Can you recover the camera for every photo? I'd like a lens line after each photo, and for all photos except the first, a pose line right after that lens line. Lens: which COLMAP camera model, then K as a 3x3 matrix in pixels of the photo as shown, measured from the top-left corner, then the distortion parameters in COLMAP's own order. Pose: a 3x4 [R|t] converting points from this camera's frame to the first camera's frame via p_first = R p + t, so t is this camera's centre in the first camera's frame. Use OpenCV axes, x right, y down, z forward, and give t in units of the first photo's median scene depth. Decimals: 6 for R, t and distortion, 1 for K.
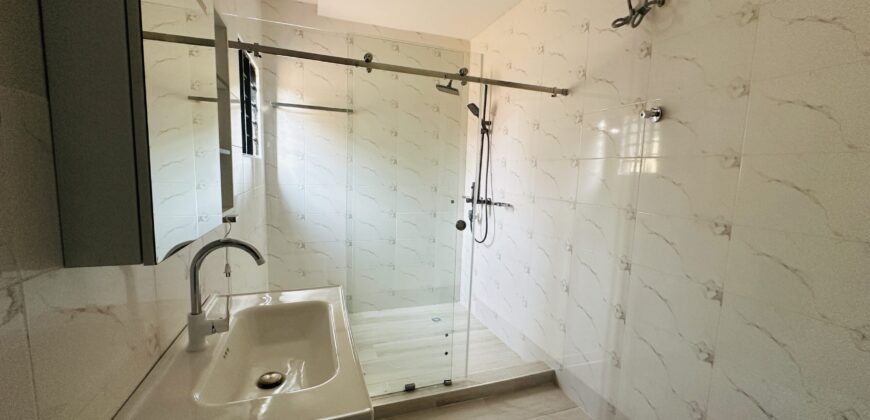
lens RADIAL K [[349.2, 0, 435.0], [0, 349.2, 210.0], [0, 0, 1]] dist [-0.000853, 0.000491]
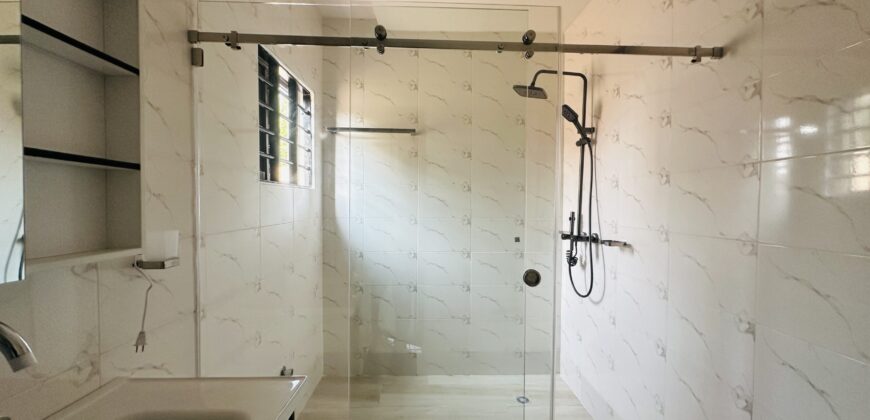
lens RADIAL K [[349.2, 0, 435.0], [0, 349.2, 210.0], [0, 0, 1]] dist [-0.000853, 0.000491]
pose [[0.949661, -0.019887, -0.312647, 0.070424], [-0.011471, 0.995107, -0.098140, -0.008676], [0.313069, 0.096786, 0.944786, 0.230124]]
